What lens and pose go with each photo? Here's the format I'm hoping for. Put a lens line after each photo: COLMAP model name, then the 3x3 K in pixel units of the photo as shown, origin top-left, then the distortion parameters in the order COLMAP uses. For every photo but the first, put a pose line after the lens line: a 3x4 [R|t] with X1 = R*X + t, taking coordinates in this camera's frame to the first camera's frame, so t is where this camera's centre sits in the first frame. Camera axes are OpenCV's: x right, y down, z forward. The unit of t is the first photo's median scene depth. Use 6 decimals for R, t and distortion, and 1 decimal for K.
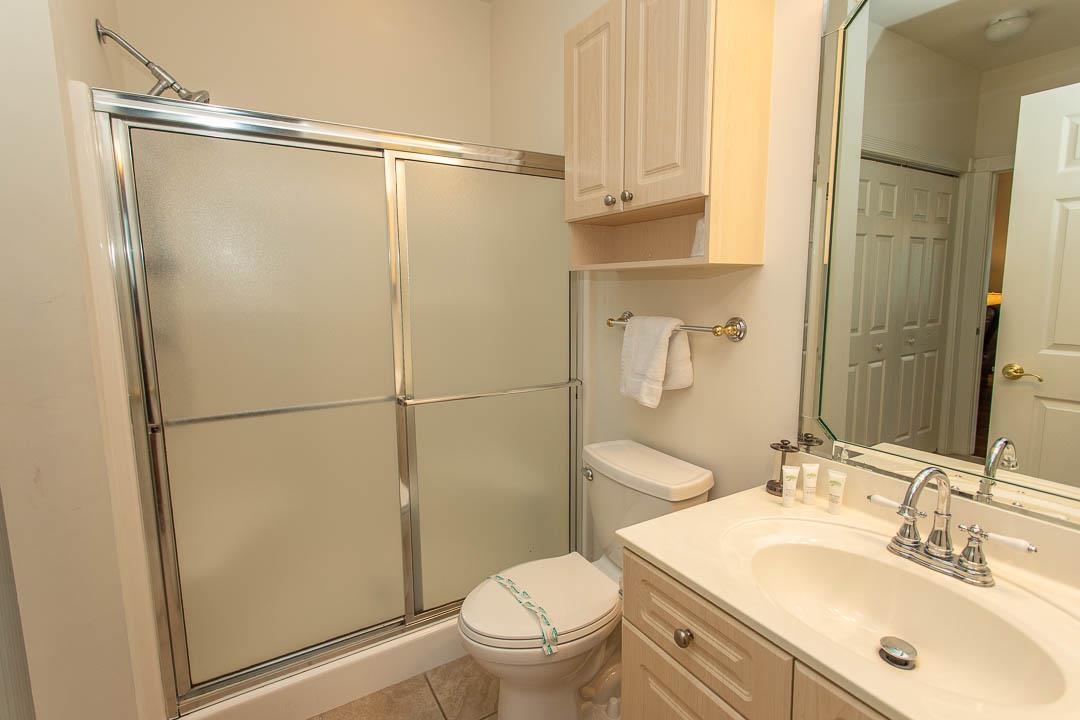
lens RADIAL K [[508.4, 0, 538.5], [0, 508.4, 350.4], [0, 0, 1]] dist [-0.003298, 0.003238]
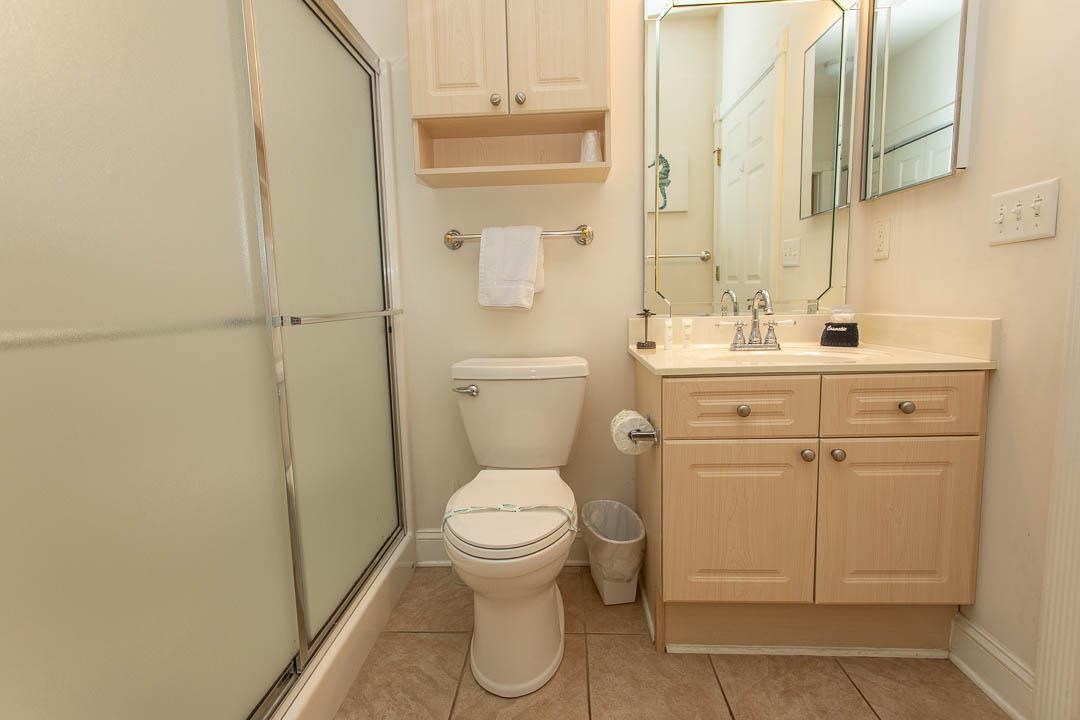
lens RADIAL K [[508.4, 0, 533.2], [0, 508.4, 355.0], [0, 0, 1]] dist [-0.003298, 0.003238]
pose [[0.553551, -0.100518, 0.826727, -0.762346], [0.127873, 0.991177, 0.034893, 0.196196], [-0.822940, 0.086401, 0.561521, 0.450376]]
